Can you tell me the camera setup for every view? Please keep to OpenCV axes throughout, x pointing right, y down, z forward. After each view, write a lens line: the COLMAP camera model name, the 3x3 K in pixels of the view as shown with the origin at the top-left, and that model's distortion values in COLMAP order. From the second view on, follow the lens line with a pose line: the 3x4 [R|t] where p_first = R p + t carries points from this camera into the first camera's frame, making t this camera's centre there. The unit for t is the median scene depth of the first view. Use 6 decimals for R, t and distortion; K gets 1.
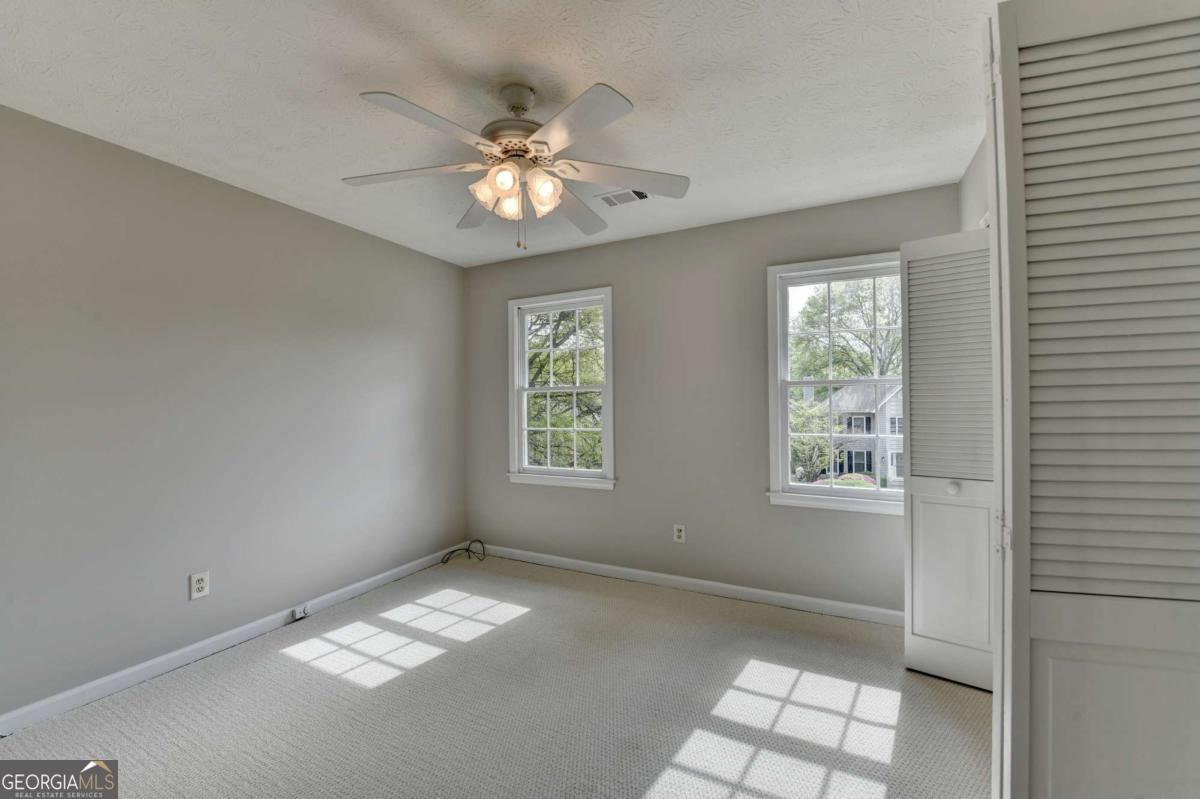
lens RADIAL K [[480.6, 0, 589.8], [0, 480.6, 401.7], [0, 0, 1]] dist [-0.015007, -0.002737]
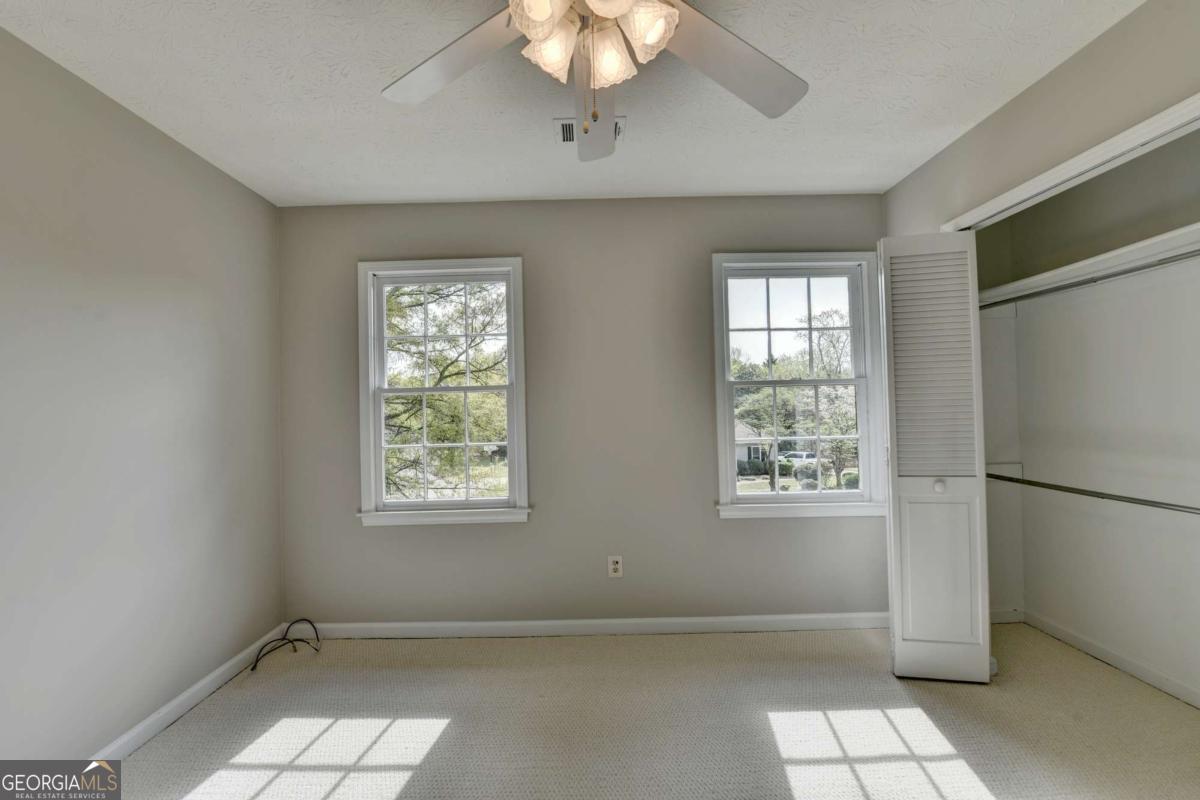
lens RADIAL K [[480.6, 0, 589.8], [0, 480.6, 402.2], [0, 0, 1]] dist [-0.015007, -0.002737]
pose [[0.889165, -0.004038, 0.457568, -0.226749], [0.013516, 0.999757, -0.017443, 0.008478], [-0.457387, 0.021694, 0.889003, 0.287667]]
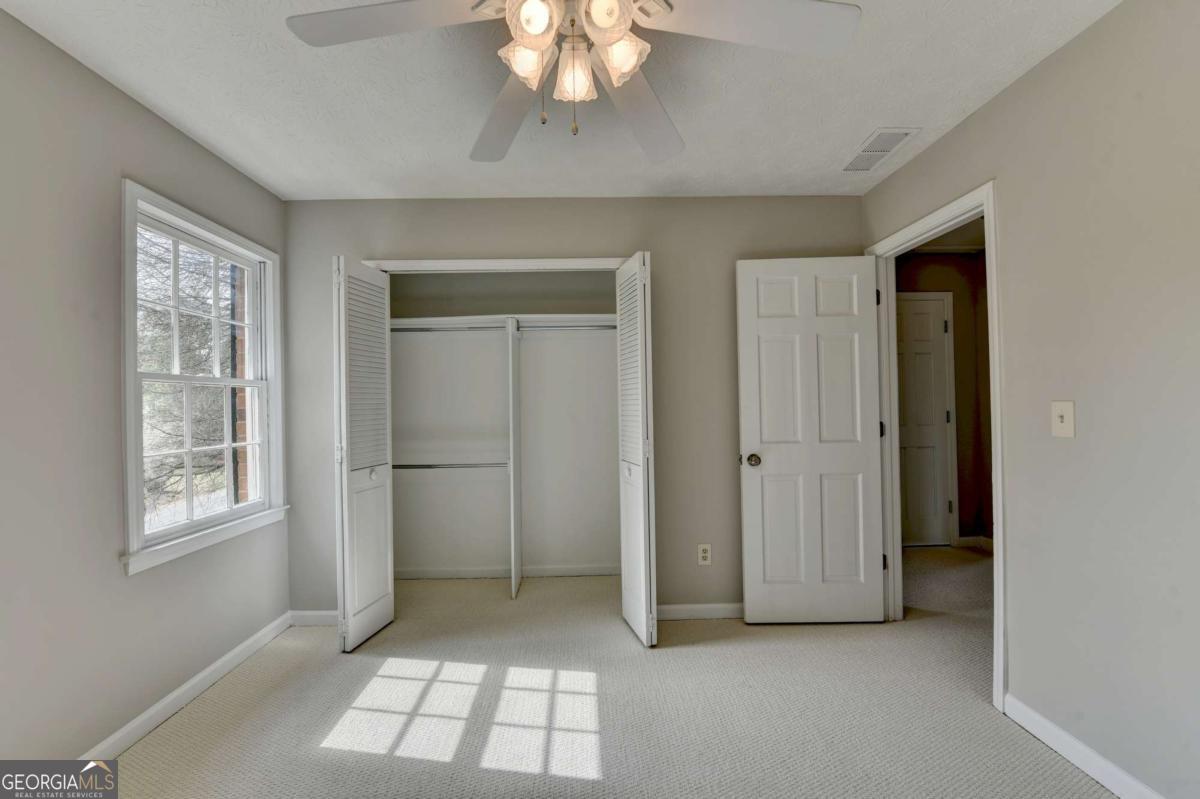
lens RADIAL K [[480.6, 0, 589.8], [0, 480.6, 401.7], [0, 0, 1]] dist [-0.015007, -0.002737]
pose [[-0.467341, 0.020351, 0.883843, -0.379629], [0.019493, 0.999729, -0.012712, 0.014339], [-0.883862, 0.011288, -0.467612, 0.703940]]
